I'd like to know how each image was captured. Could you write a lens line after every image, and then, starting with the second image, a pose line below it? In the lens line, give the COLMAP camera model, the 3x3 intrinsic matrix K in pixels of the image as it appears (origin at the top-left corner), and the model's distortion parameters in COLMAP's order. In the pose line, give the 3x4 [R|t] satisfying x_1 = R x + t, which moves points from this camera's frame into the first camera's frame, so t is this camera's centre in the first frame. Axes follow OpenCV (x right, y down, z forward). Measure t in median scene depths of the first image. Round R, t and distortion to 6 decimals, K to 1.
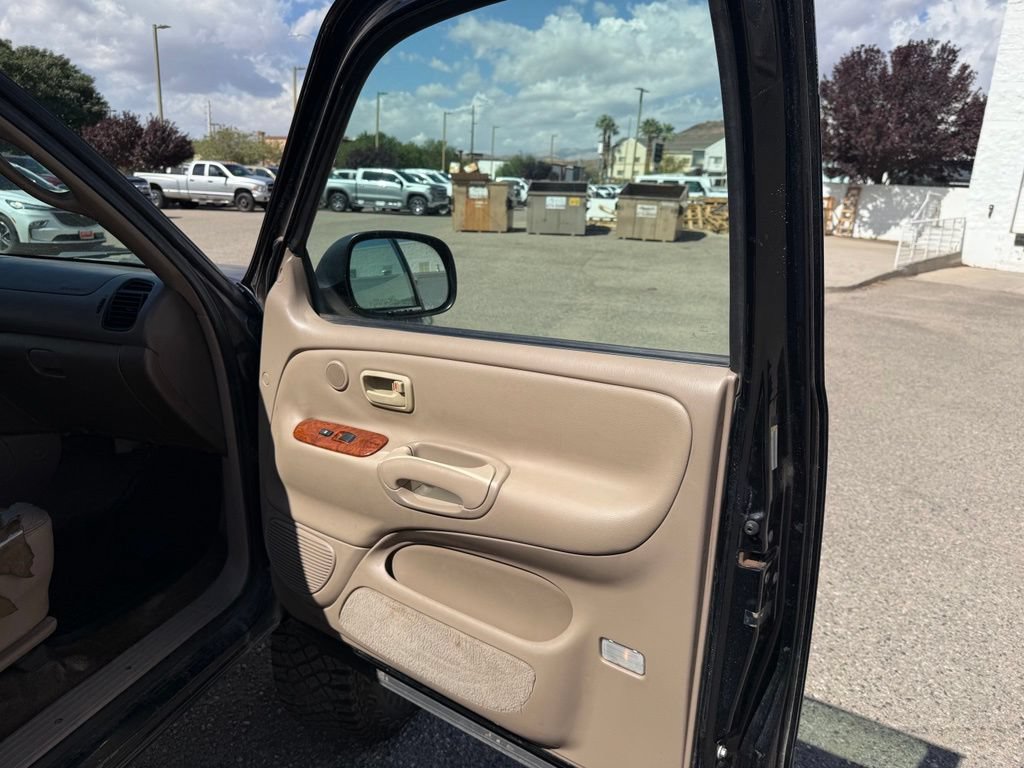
lens RADIAL K [[727.6, 0, 514.7], [0, 727.6, 390.9], [0, 0, 1]] dist [0.027034, -0.036127]
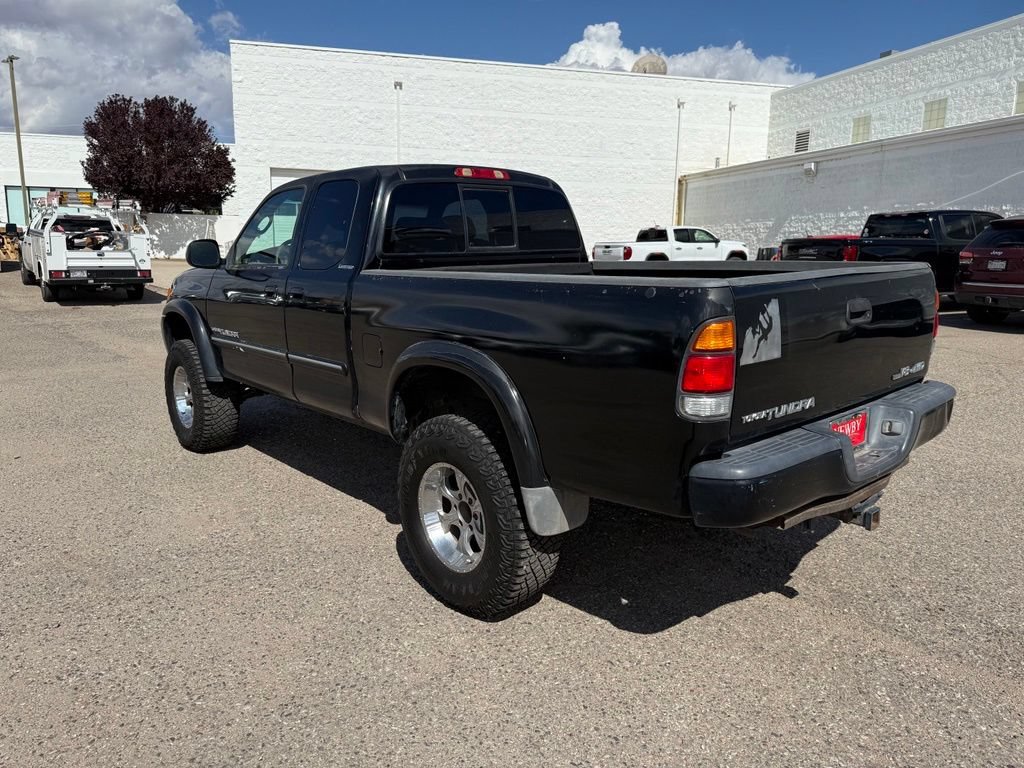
lens RADIAL K [[727.6, 0, 507.5], [0, 727.6, 393.3], [0, 0, 1]] dist [0.027034, -0.036127]
pose [[0.538331, -0.213233, 0.815311, -0.240060], [0.237141, 0.966696, 0.096246, 0.021569], [-0.808680, 0.141532, 0.570969, -0.098432]]
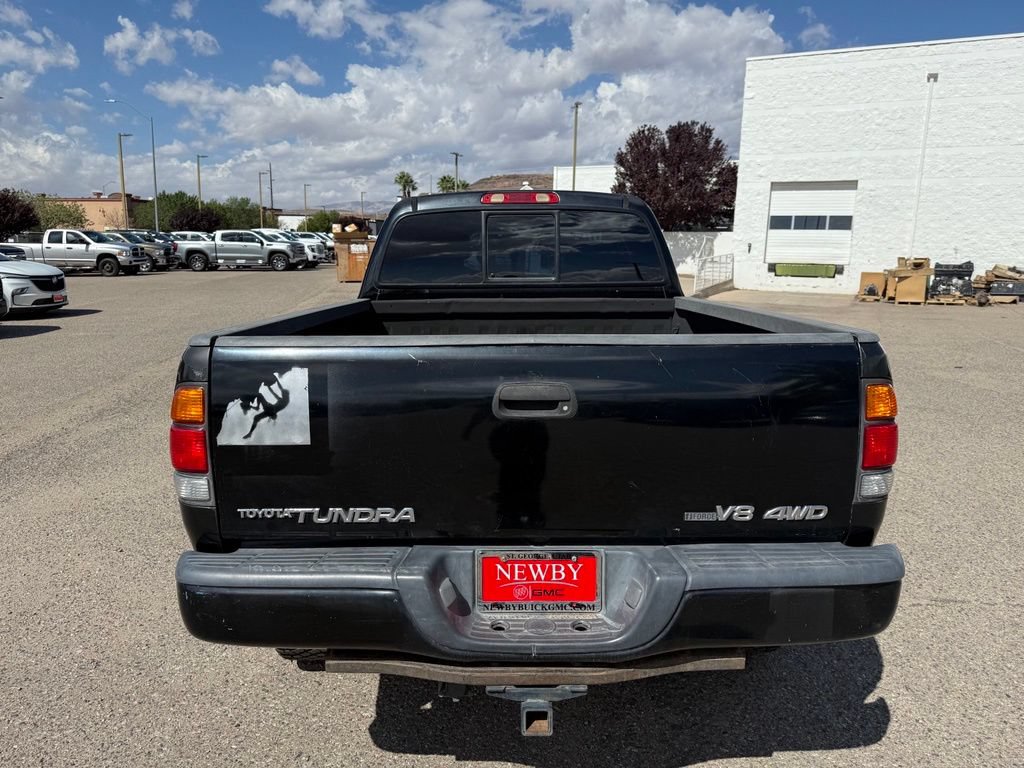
lens RADIAL K [[727.6, 0, 510.7], [0, 727.6, 399.8], [0, 0, 1]] dist [0.027034, -0.036127]
pose [[0.961537, -0.091689, 0.258921, -0.131971], [0.105654, 0.993577, -0.040517, 0.036568], [-0.253543, 0.066315, 0.965048, -0.153546]]
